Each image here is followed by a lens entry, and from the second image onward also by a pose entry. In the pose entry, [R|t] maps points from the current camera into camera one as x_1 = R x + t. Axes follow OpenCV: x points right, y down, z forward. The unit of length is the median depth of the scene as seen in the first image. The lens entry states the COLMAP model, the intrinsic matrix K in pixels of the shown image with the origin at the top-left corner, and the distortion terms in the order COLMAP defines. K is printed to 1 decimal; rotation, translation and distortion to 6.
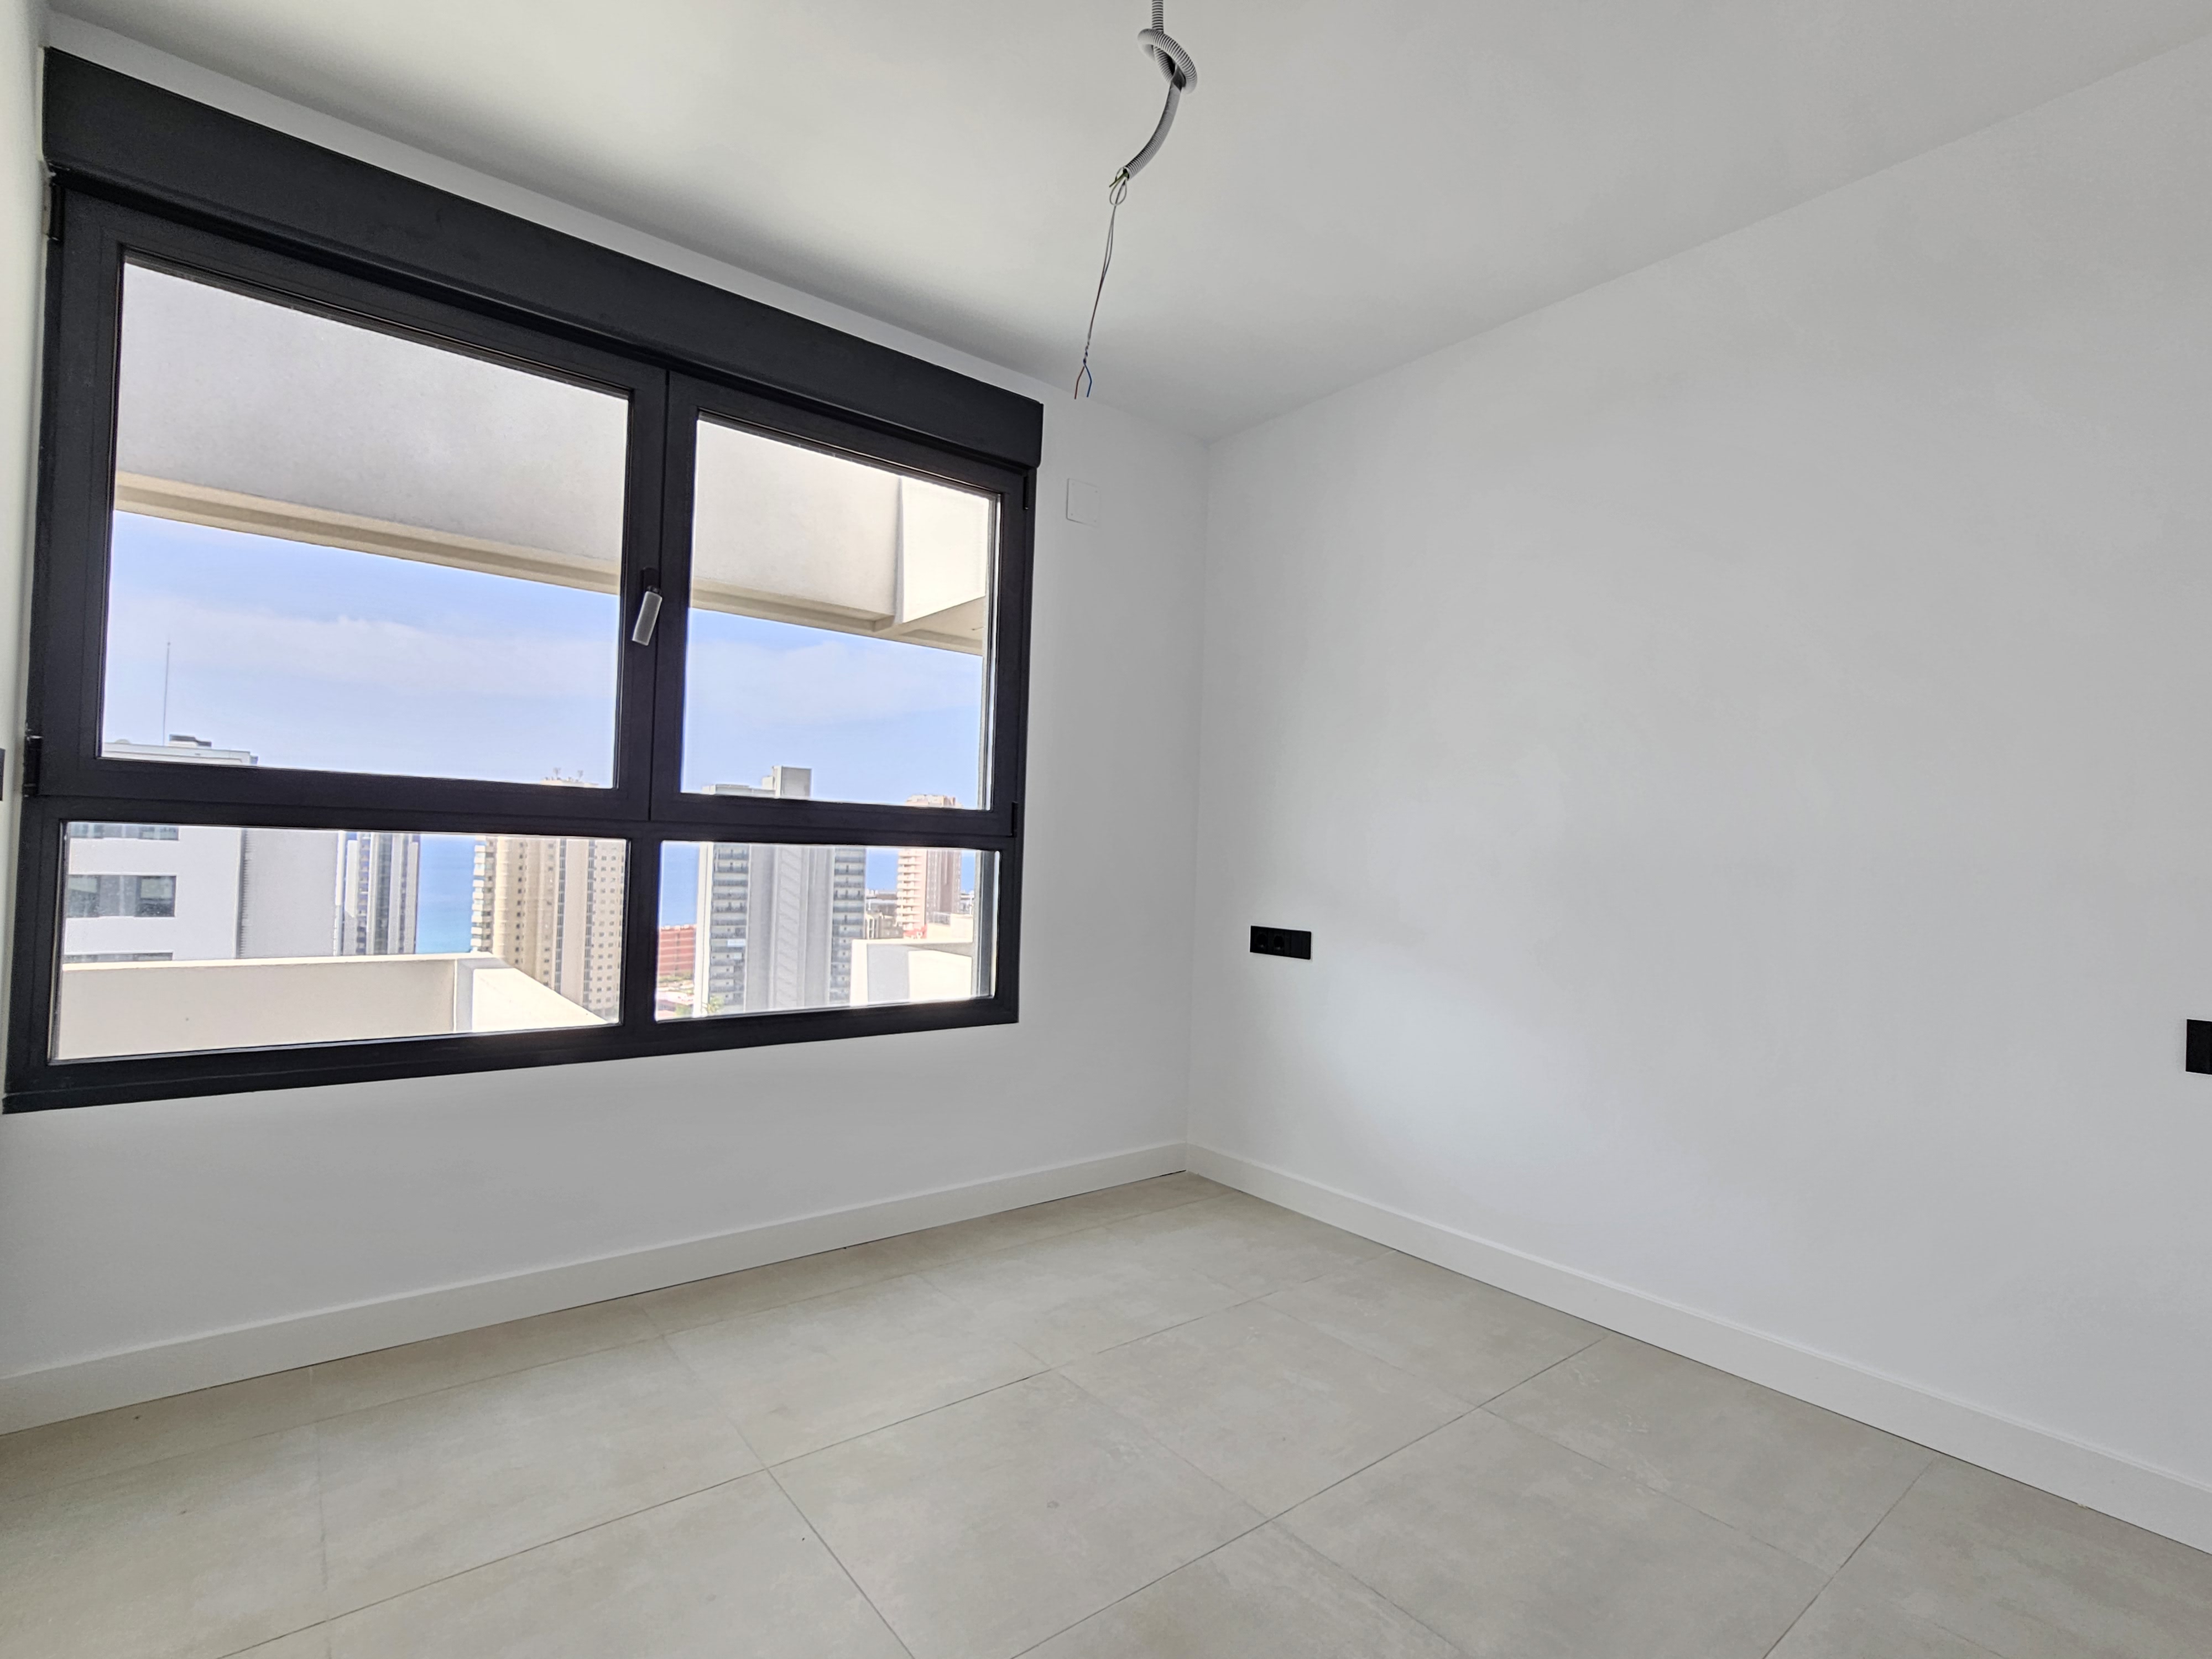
lens RADIAL K [[1047.5, 0, 1099.8], [0, 1047.5, 839.3], [0, 0, 1]] dist [-0.001322, -0.000247]
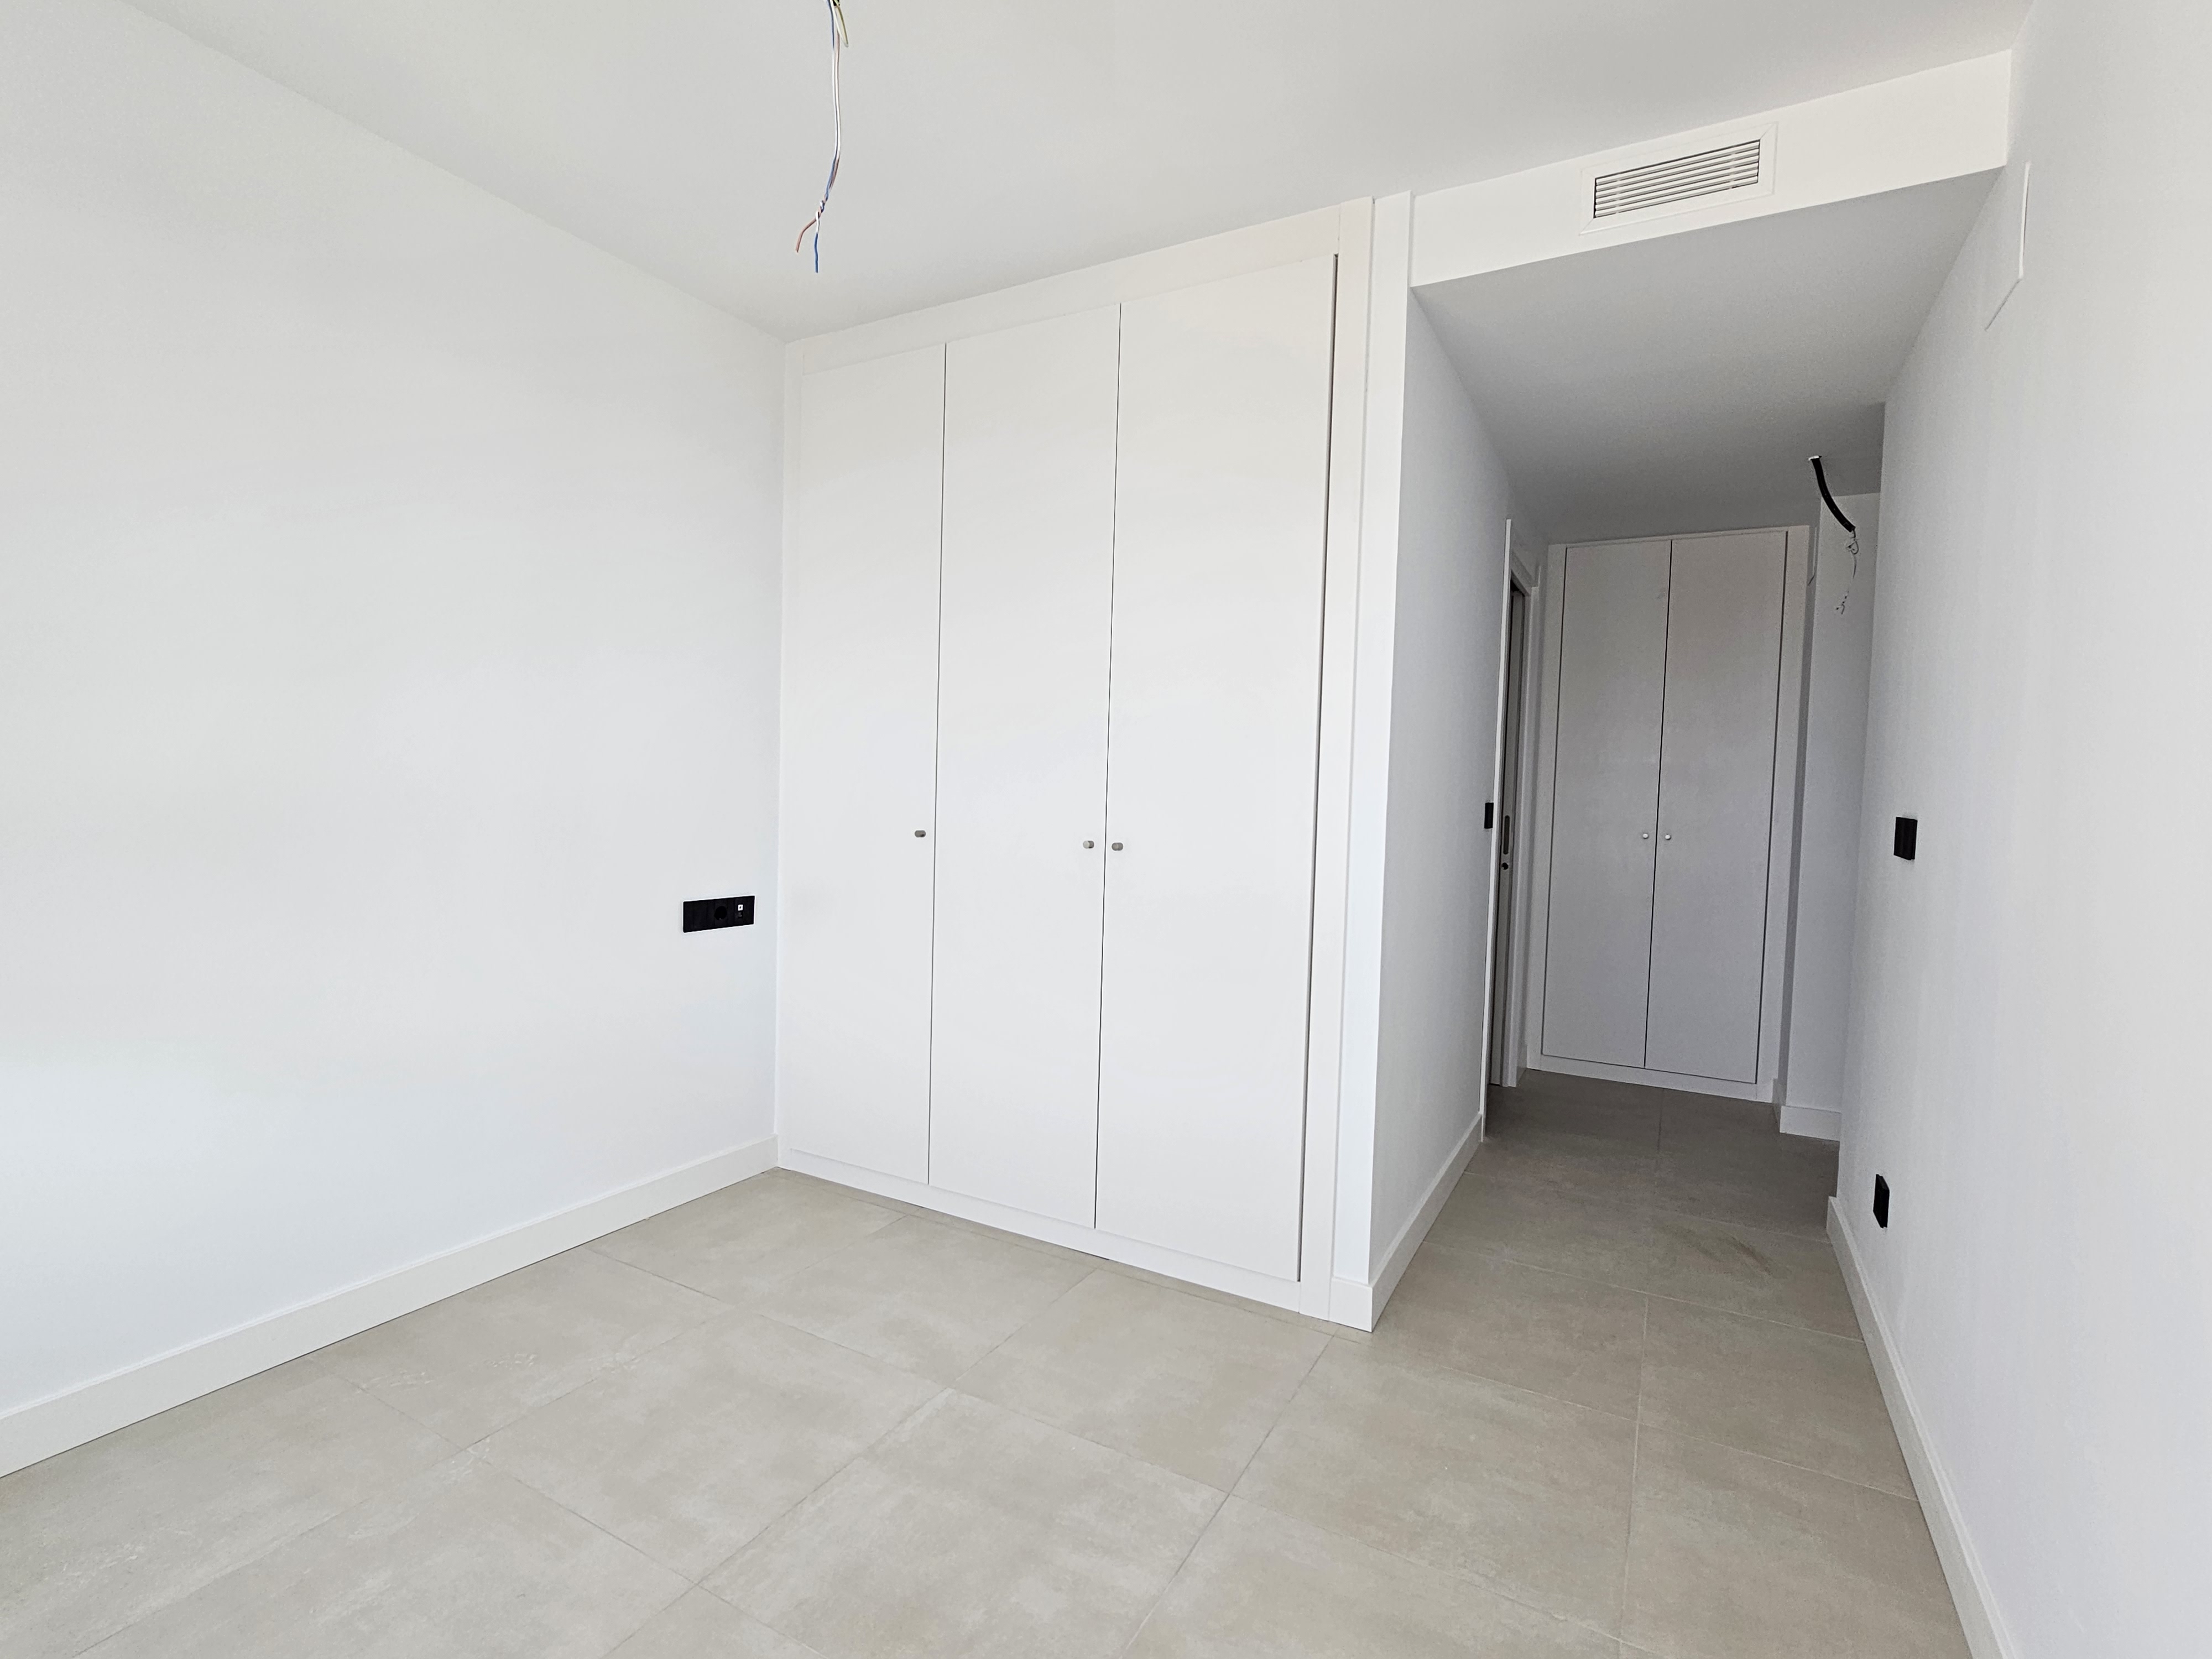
lens RADIAL K [[1009.7, 0, 1107.3], [0, 1009.7, 839.5], [0, 0, 1]] dist [-0.005821, 0.001046]
pose [[-0.384340, -0.044274, 0.922129, -0.703605], [-0.017285, 0.999019, 0.040761, -0.002263], [-0.923030, -0.000273, -0.384729, 1.007312]]
